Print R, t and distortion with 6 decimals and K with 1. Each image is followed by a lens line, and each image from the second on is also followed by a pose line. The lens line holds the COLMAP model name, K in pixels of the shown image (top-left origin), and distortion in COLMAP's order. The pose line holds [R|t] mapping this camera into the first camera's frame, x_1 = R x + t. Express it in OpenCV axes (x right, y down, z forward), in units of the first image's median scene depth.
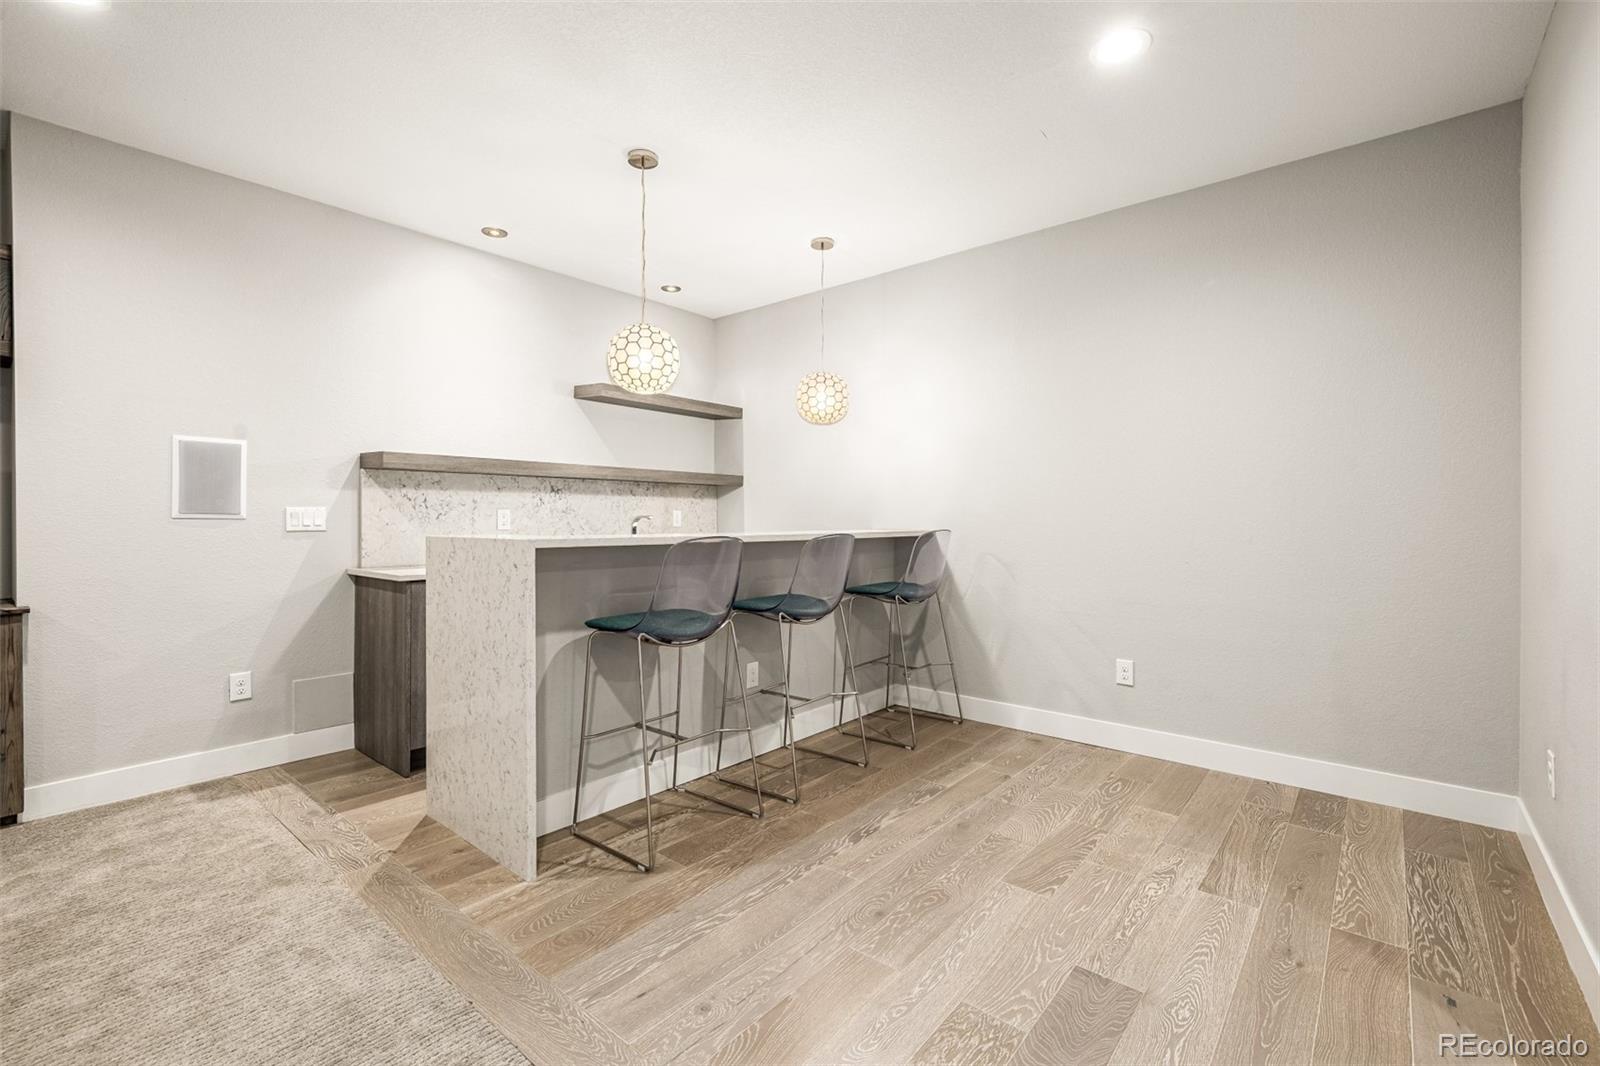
lens RADIAL K [[695.9, 0, 802.7], [0, 695.9, 523.2], [0, 0, 1]] dist [-0.000351, -0.000200]
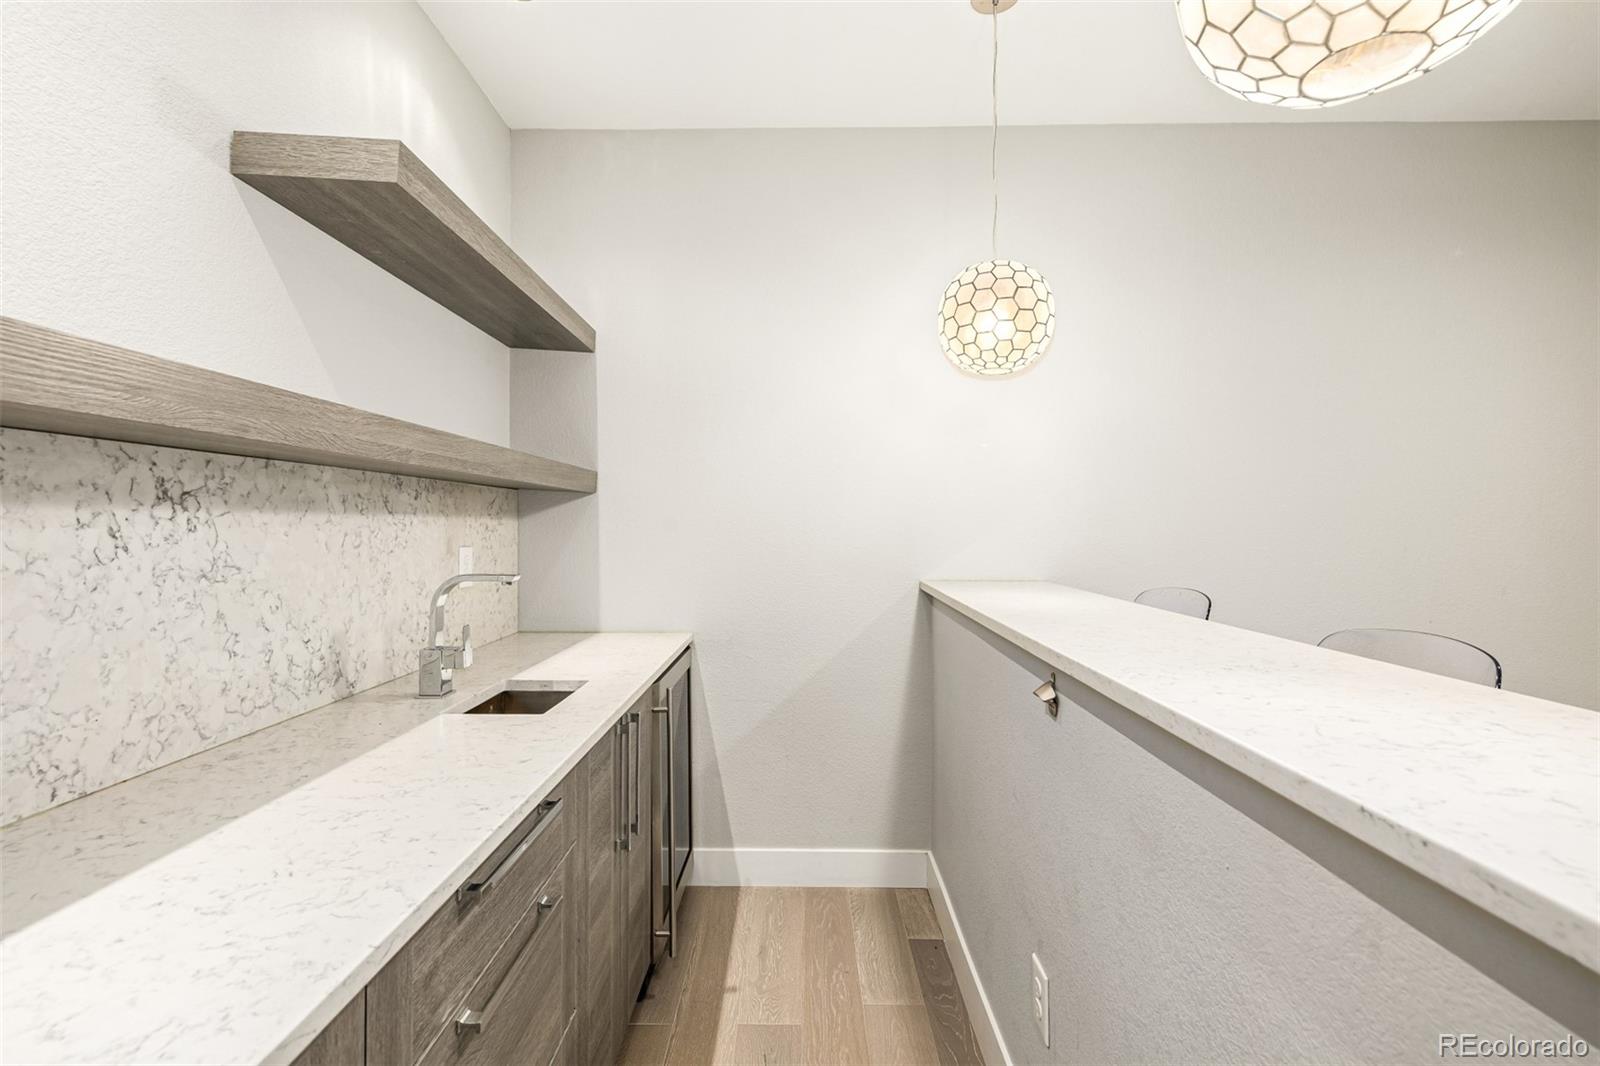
lens RADIAL K [[695.9, 0, 802.7], [0, 695.9, 523.2], [0, 0, 1]] dist [-0.000351, -0.000200]
pose [[0.773355, -0.000114, 0.633973, -0.323953], [0.005796, 0.999959, -0.006890, -0.032623], [-0.633946, 0.009003, 0.773325, 0.622924]]
